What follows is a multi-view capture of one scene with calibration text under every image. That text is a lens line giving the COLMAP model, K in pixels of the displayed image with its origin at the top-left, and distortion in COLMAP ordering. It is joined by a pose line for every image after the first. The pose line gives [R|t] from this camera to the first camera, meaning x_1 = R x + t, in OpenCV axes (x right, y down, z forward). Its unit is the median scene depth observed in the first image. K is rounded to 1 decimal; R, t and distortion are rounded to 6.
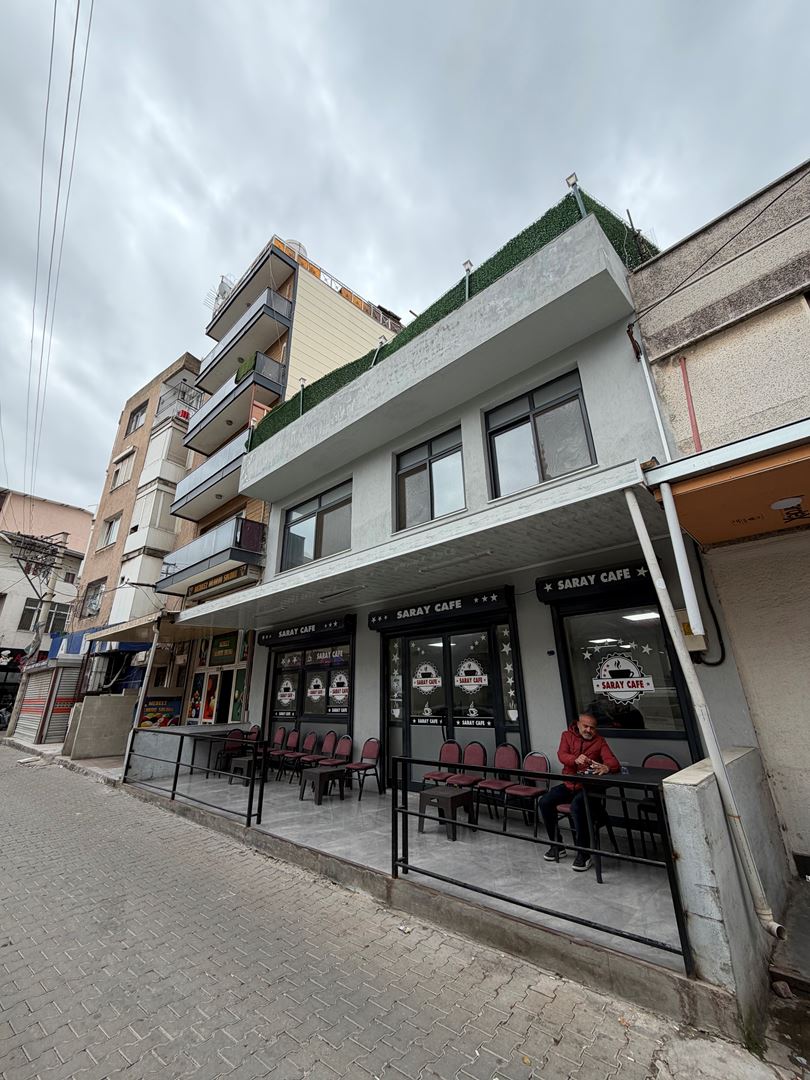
lens RADIAL K [[429.1, 0, 404.1], [0, 429.1, 537.4], [0, 0, 1]] dist [-0.001275, 0.000160]
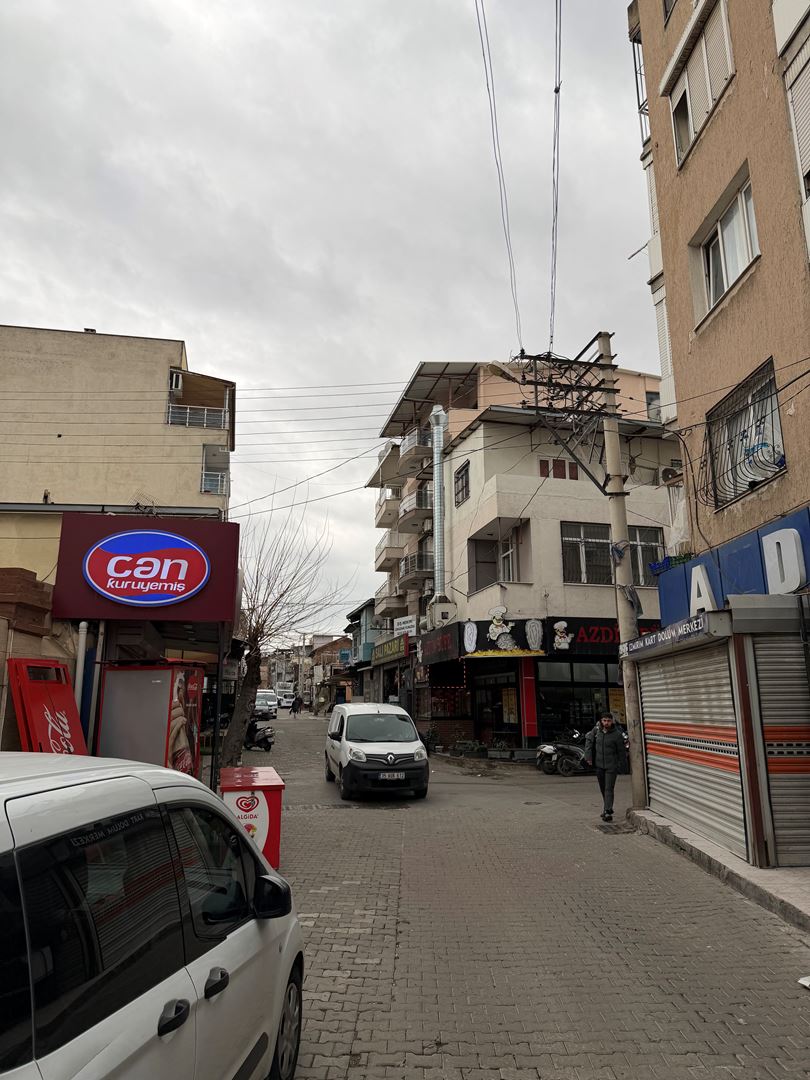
lens RADIAL K [[746.7, 0, 405.0], [0, 746.7, 540.0], [0, 0, 1]] dist [0.001029, -0.005988]
pose [[0.622342, -0.161851, -0.765829, -1.119362], [0.275221, 0.961162, 0.020523, 0.327661], [0.732764, -0.223544, 0.642716, 1.010425]]
